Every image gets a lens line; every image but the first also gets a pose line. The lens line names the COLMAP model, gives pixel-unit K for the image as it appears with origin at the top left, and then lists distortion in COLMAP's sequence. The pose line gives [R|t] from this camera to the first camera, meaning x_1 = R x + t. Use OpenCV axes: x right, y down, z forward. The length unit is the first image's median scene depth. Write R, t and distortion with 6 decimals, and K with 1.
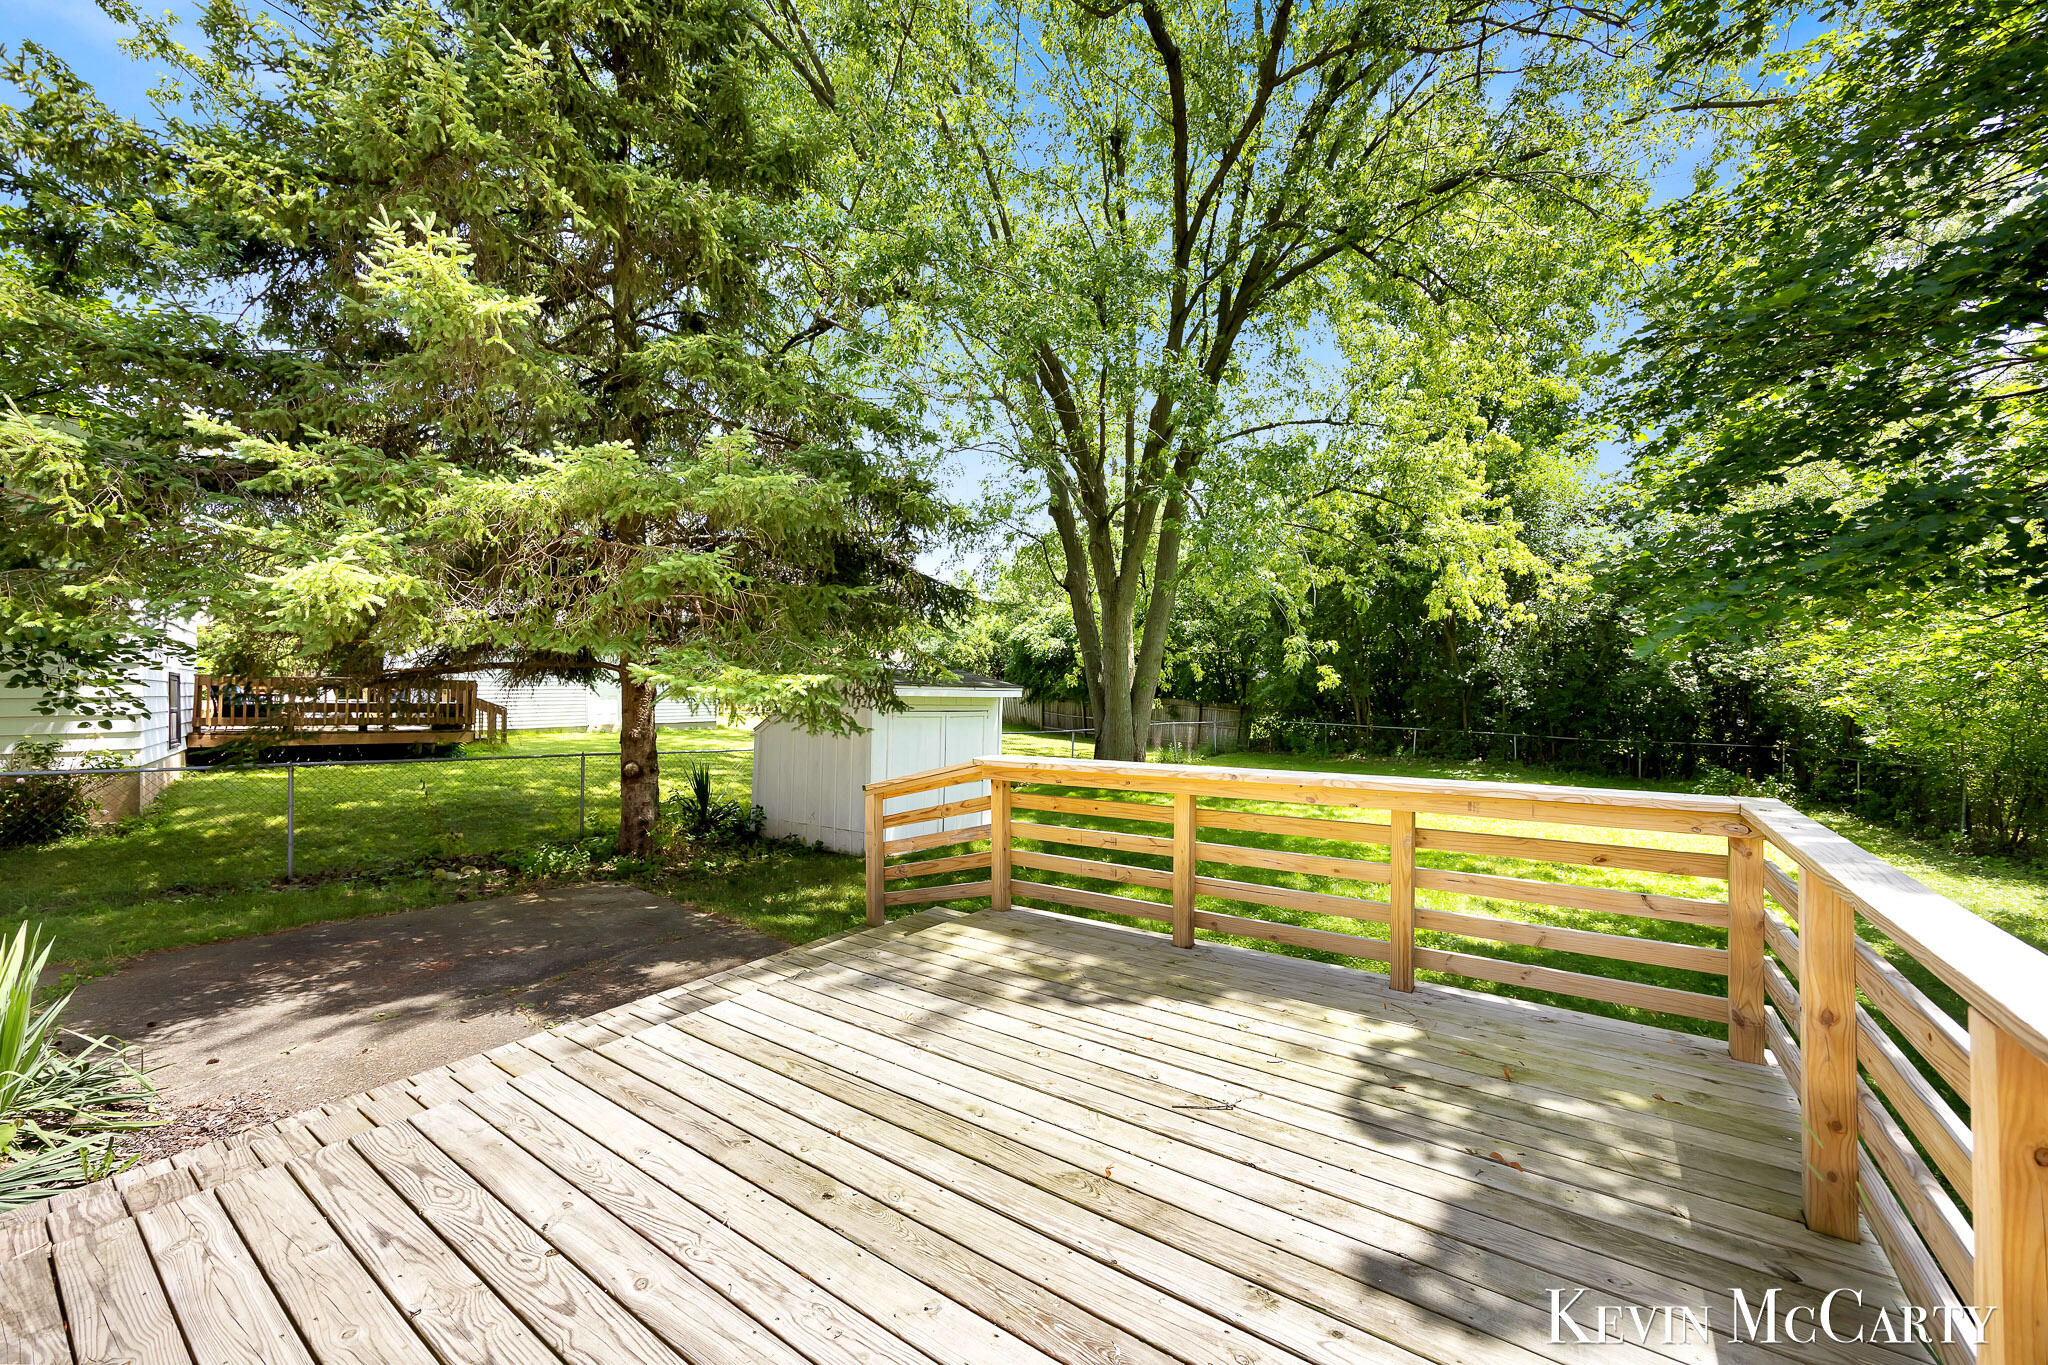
lens RADIAL K [[778.2, 0, 1024.0], [0, 778.2, 682.5], [0, 0, 1]] dist [-0.001775, 0.000004]
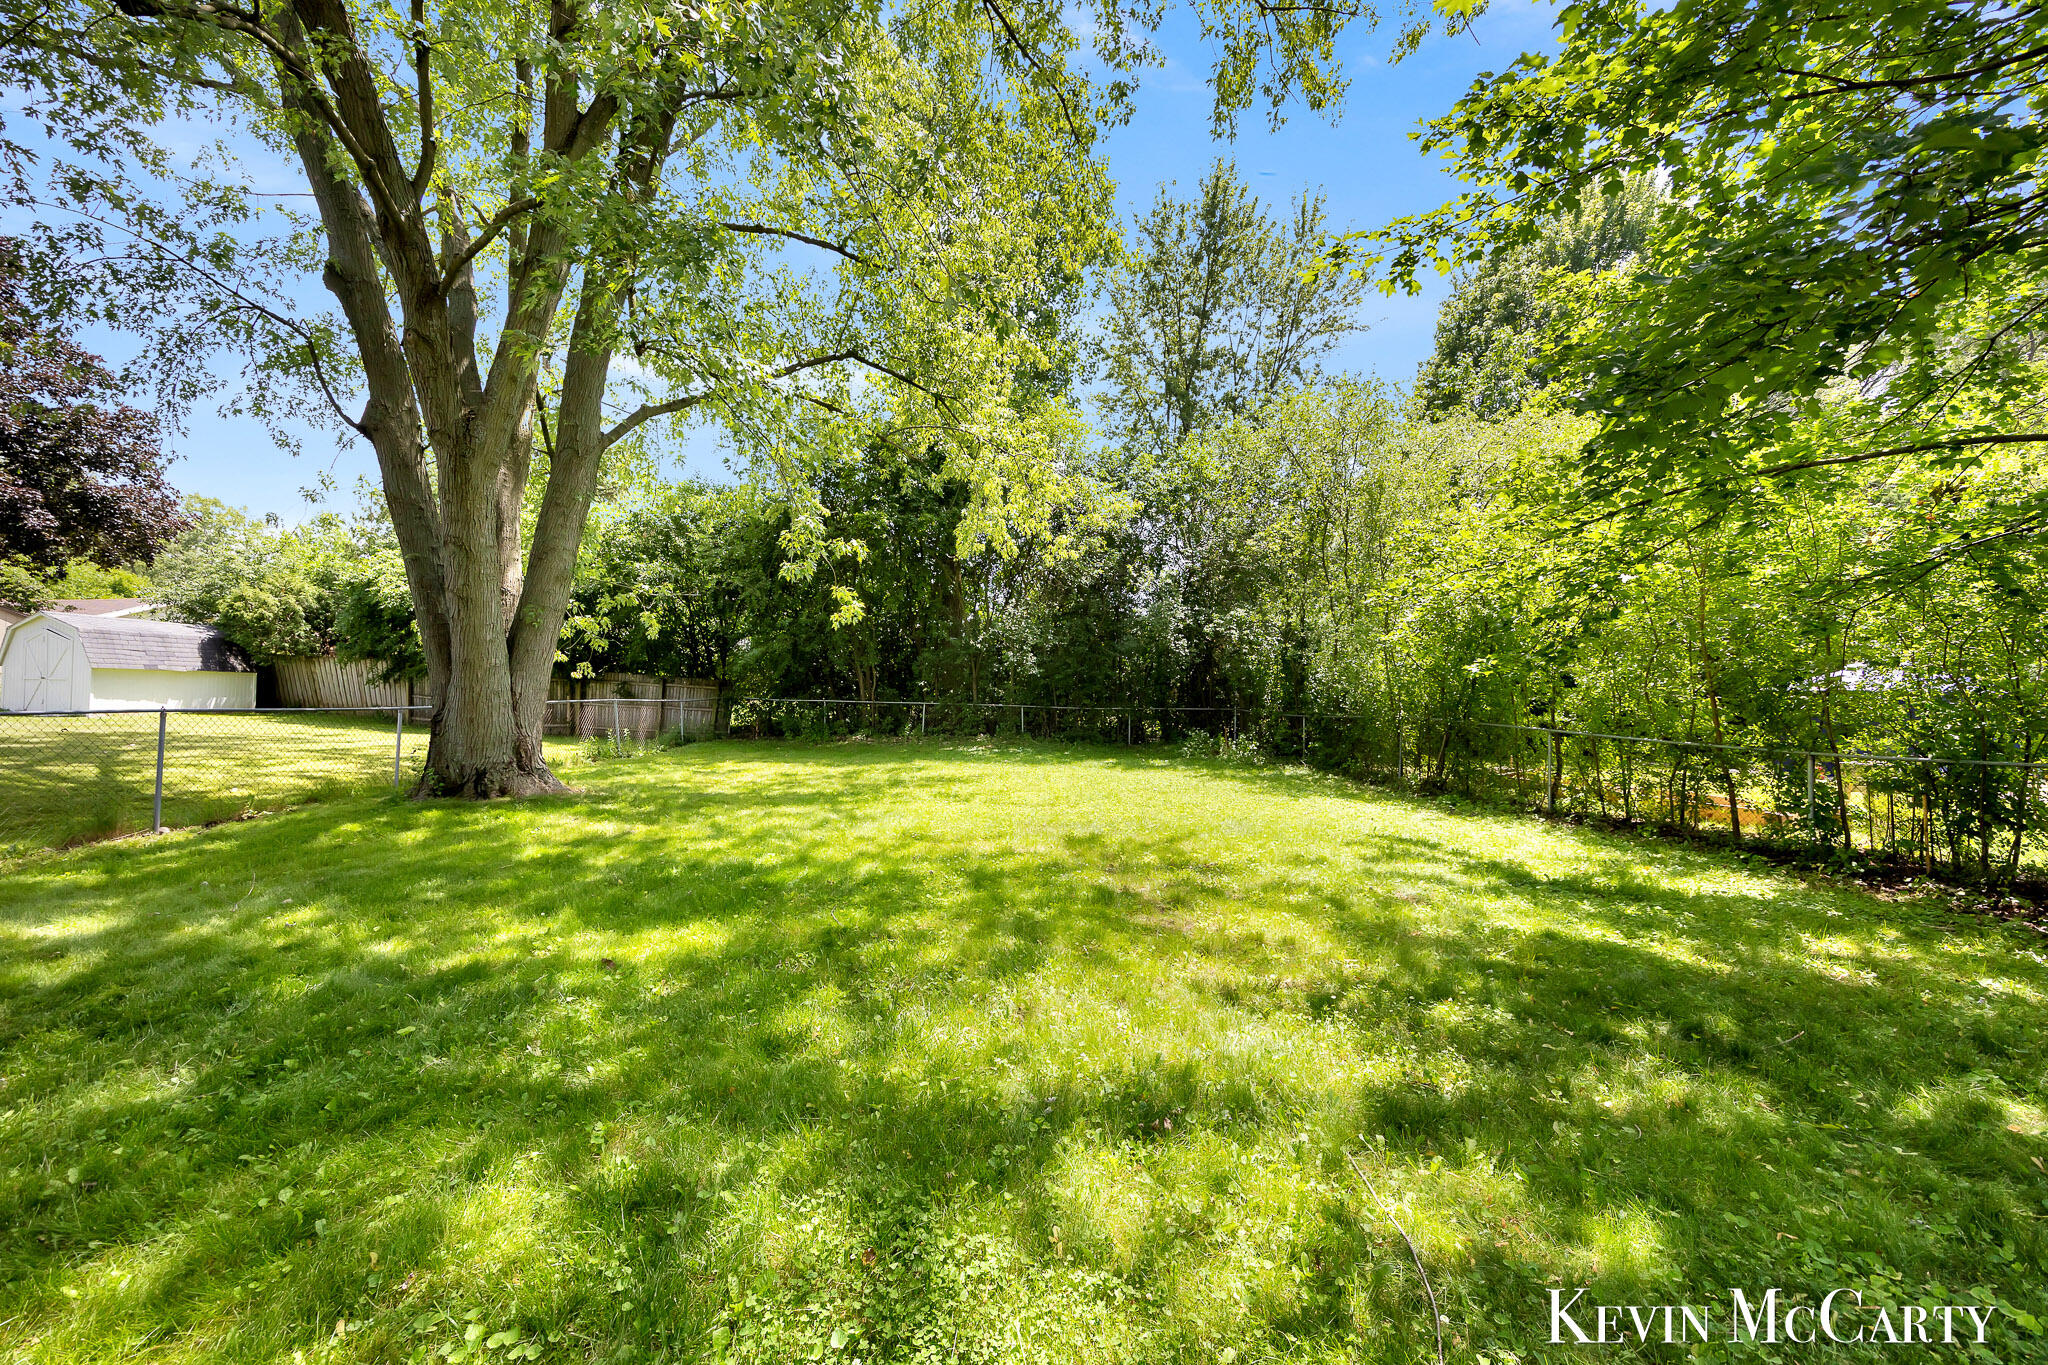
lens RADIAL K [[759.4, 0, 1024.0], [0, 759.4, 682.5], [0, 0, 1]] dist [-0.000584, -0.000096]
pose [[0.800395, 0.003806, 0.599461, 0.122946], [-0.004760, 0.999989, 0.000007, 0.054365], [-0.599454, -0.002859, 0.800404, 0.380190]]
